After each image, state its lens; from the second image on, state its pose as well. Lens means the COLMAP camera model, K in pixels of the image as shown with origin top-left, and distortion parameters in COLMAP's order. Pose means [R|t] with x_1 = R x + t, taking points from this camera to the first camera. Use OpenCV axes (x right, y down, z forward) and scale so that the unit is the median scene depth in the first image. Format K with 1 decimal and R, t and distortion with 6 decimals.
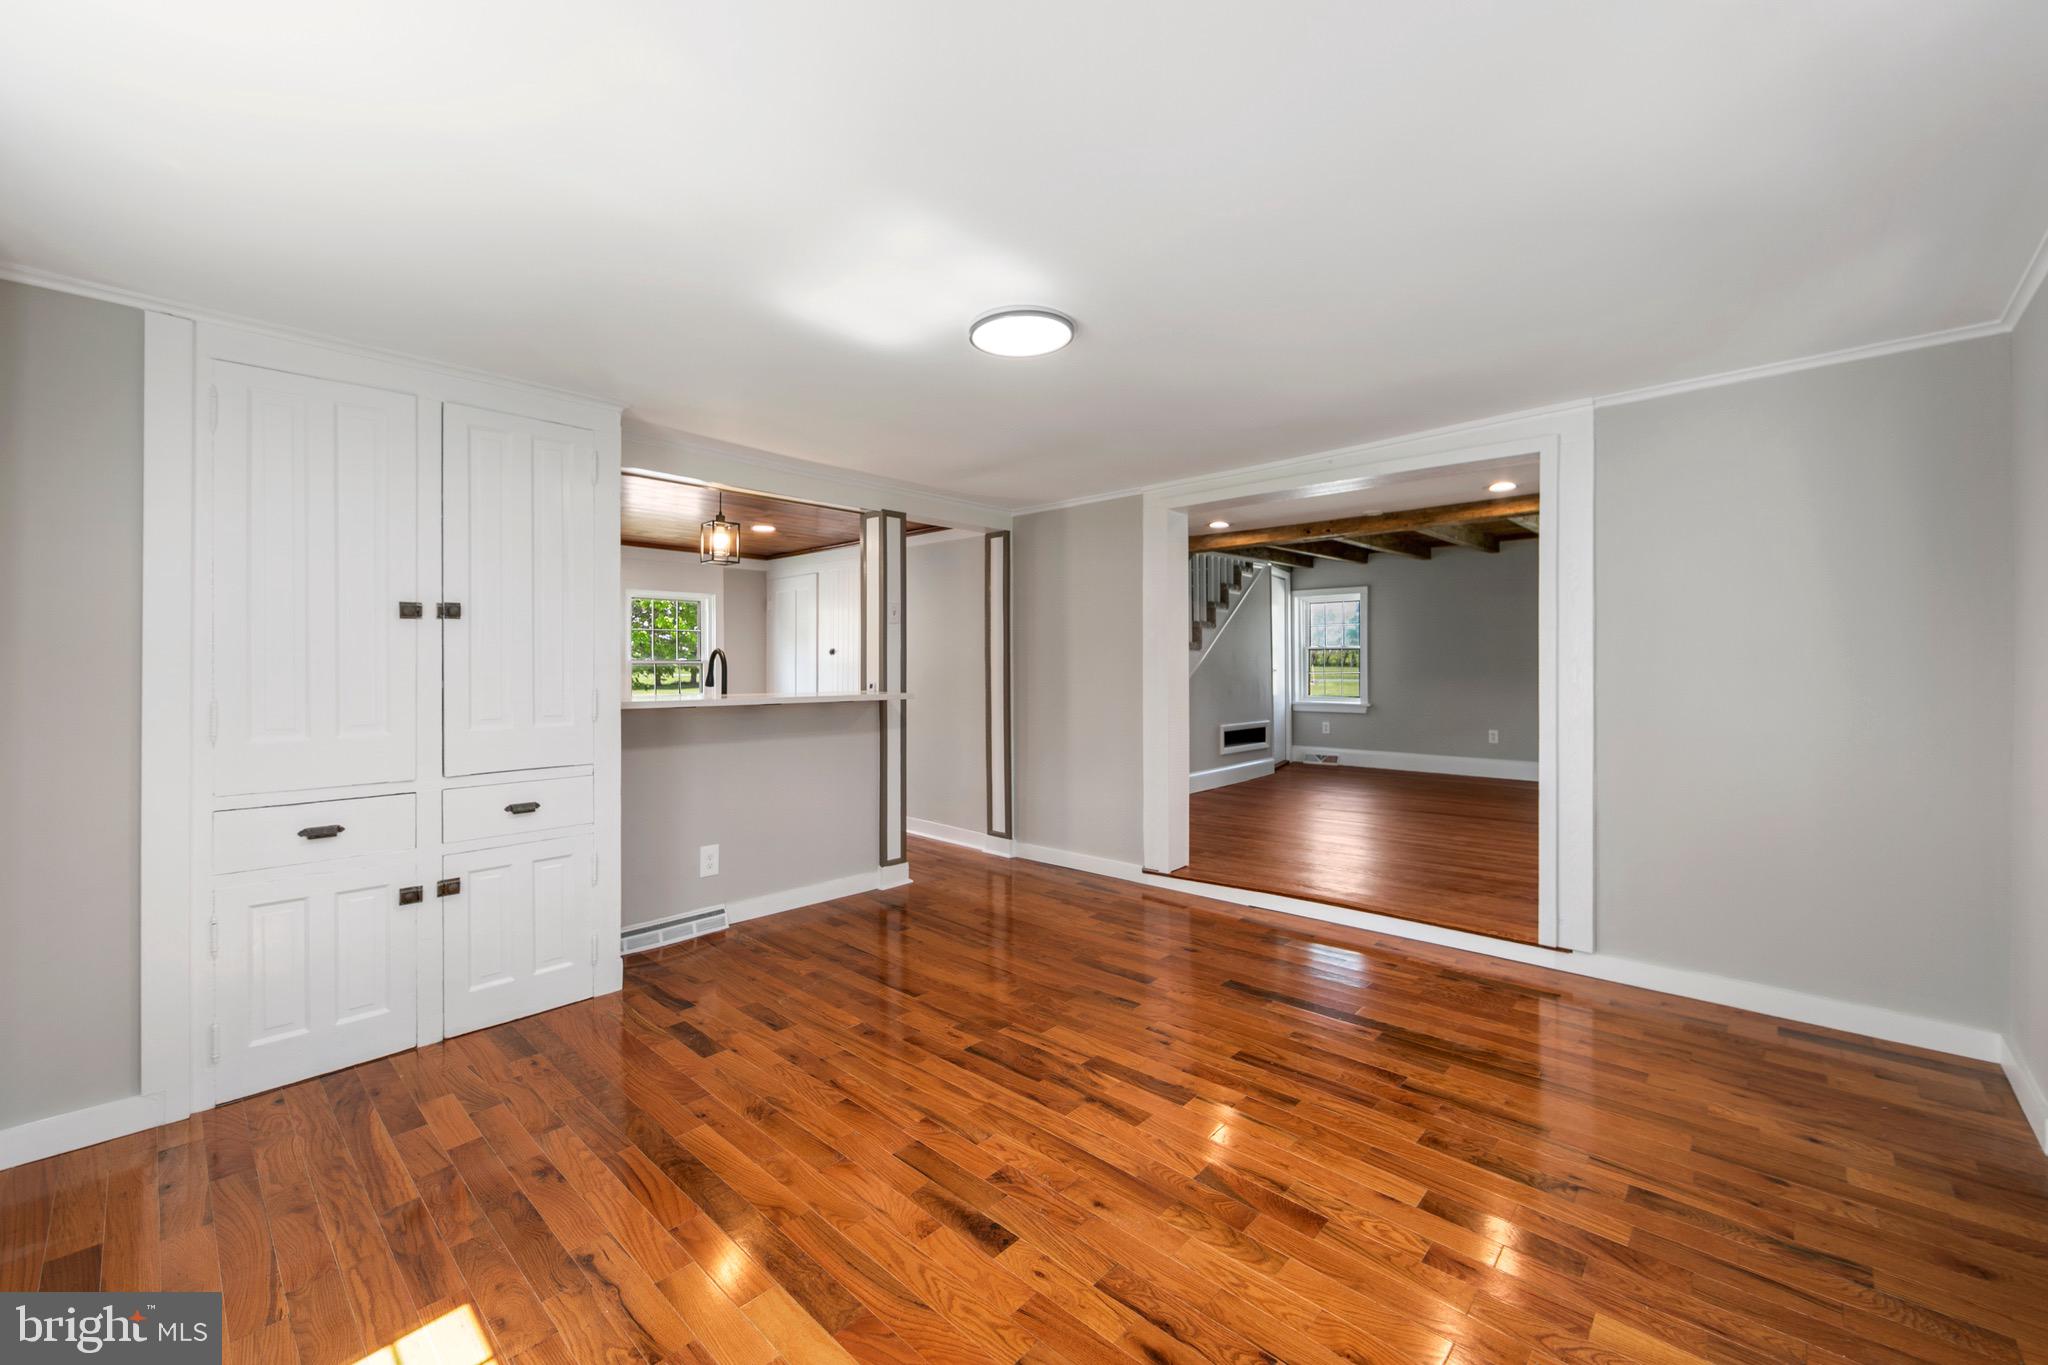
lens RADIAL K [[814.4, 0, 1032.7], [0, 814.4, 676.5], [0, 0, 1]] dist [0.000556, 0.000280]
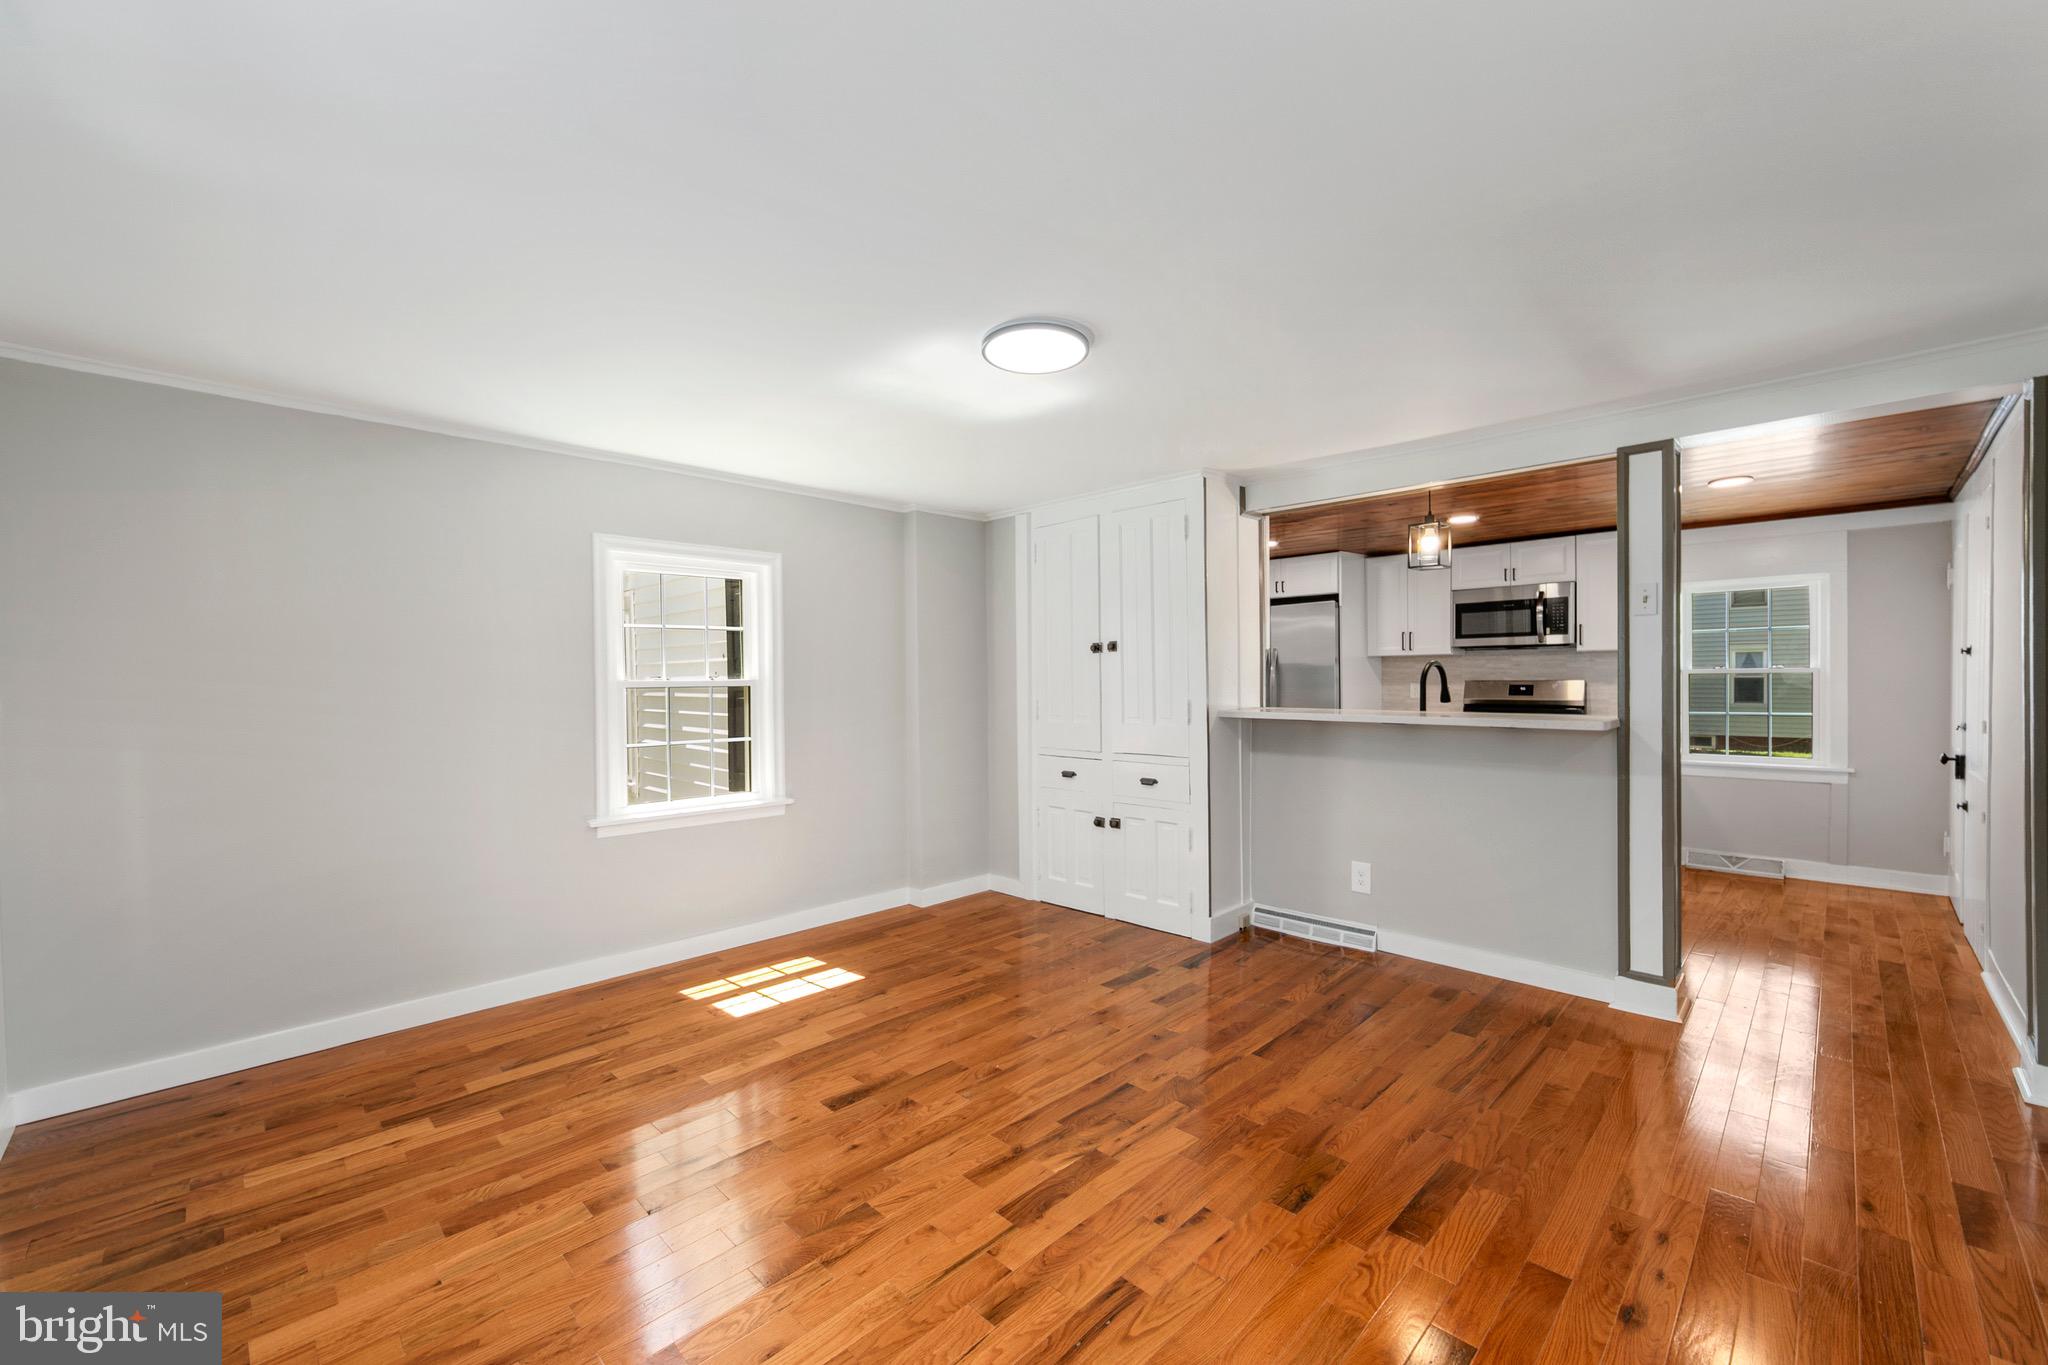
lens RADIAL K [[814.7, 0, 1029.2], [0, 814.7, 688.1], [0, 0, 1]] dist [0.000732, -0.000017]
pose [[-0.041476, 0.012305, -0.999064, 0.886928], [-0.003481, 0.999916, 0.012460, -0.021435], [0.999133, 0.003995, -0.041430, 0.929943]]
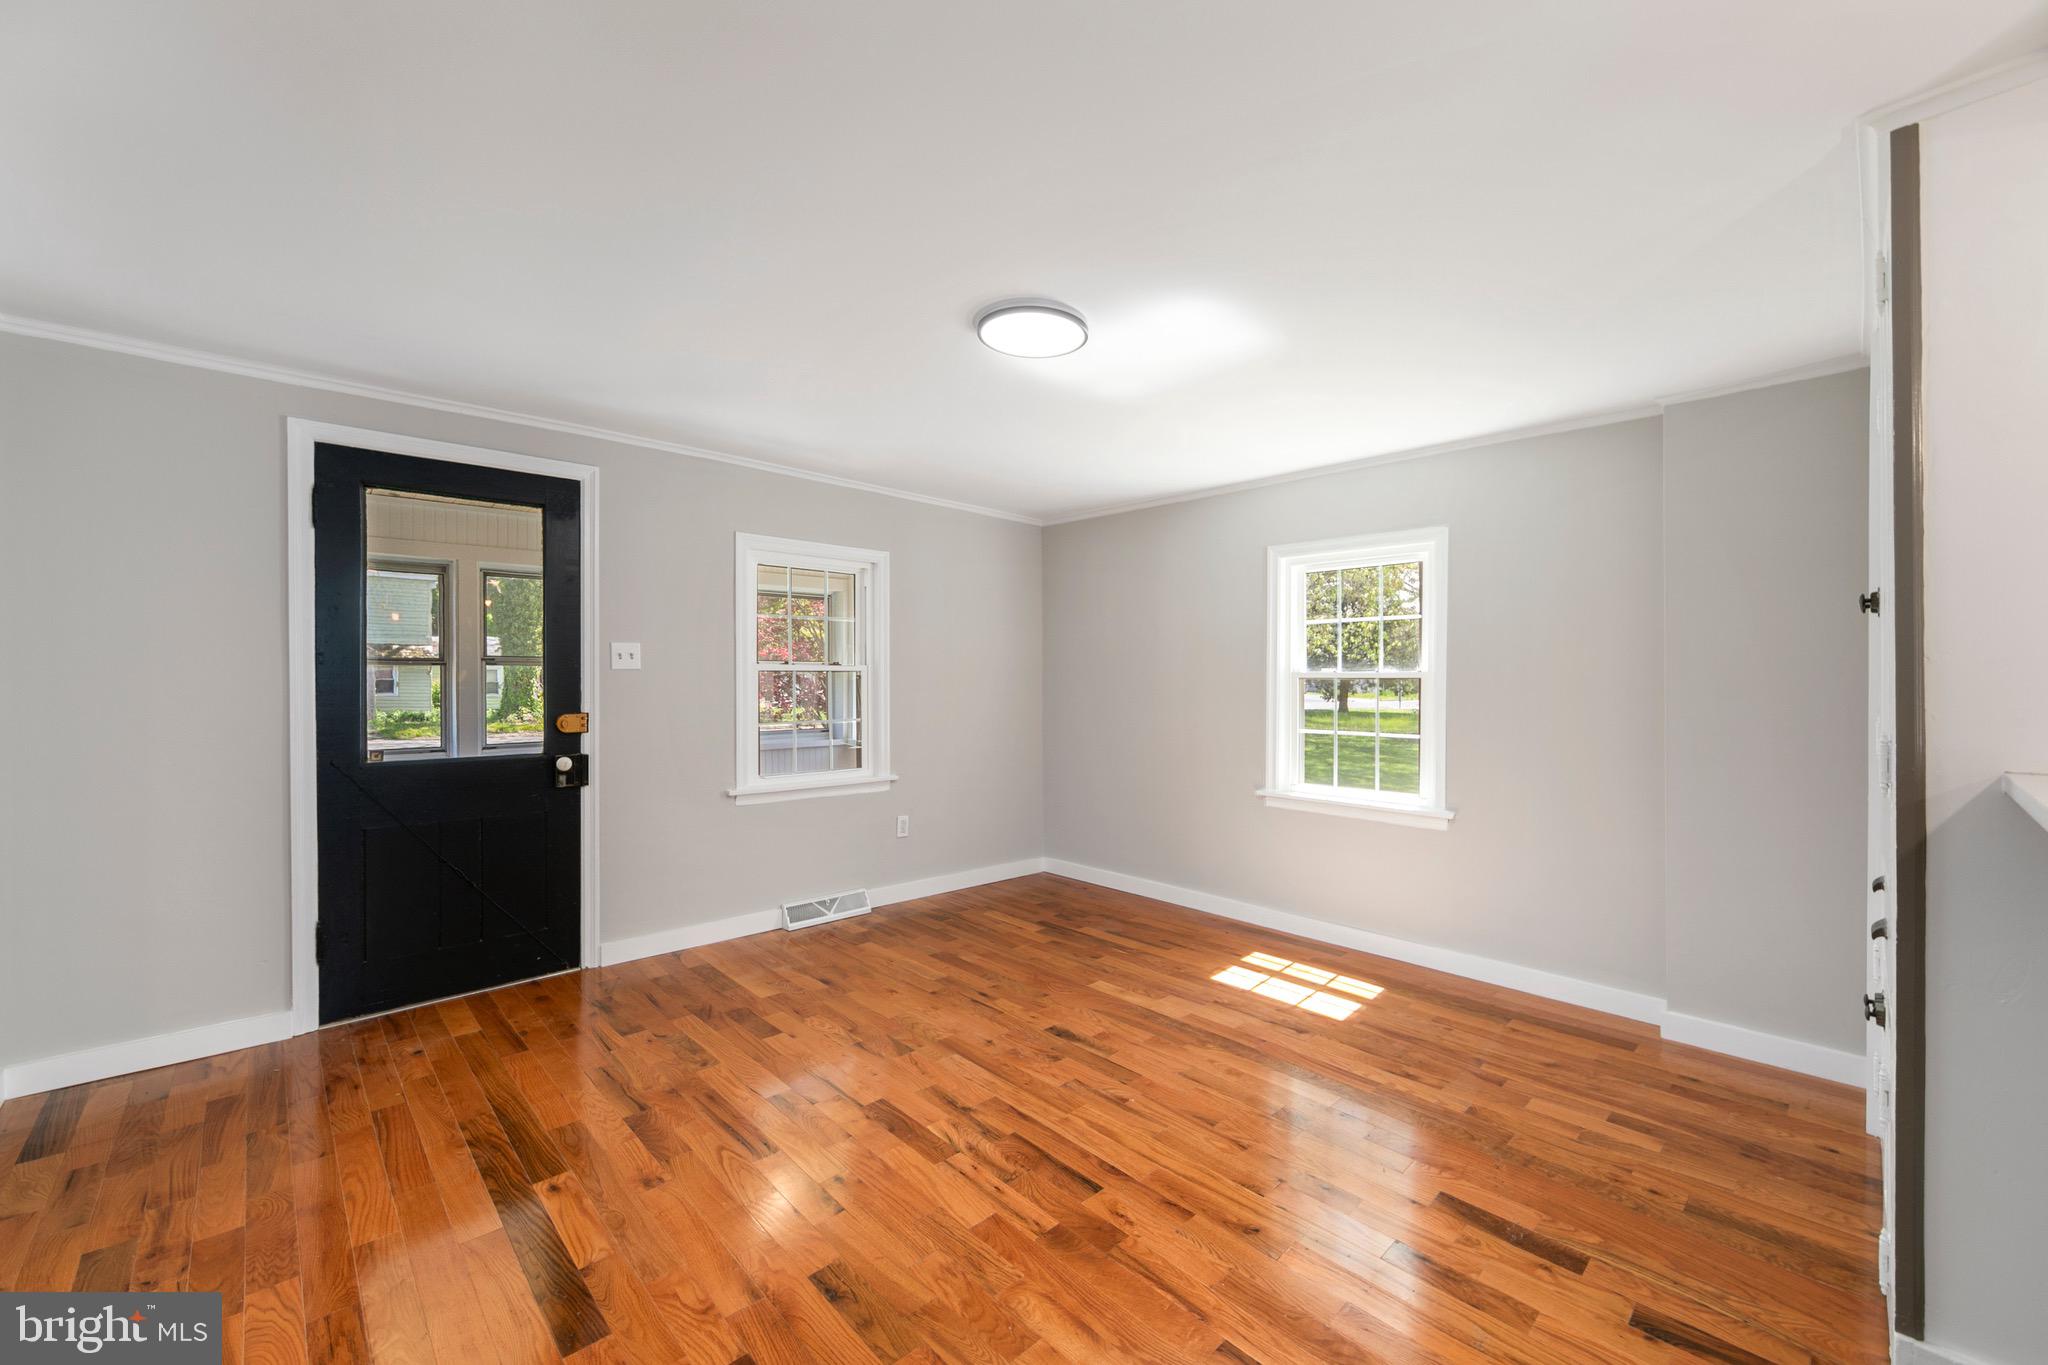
lens RADIAL K [[814.4, 0, 1032.7], [0, 814.4, 676.5], [0, 0, 1]] dist [0.000556, 0.000280]
pose [[-0.997666, 0.000089, 0.068278, -0.071186], [0.000977, 0.999915, 0.012971, -0.027560], [-0.068272, 0.013007, -0.997582, 1.769688]]
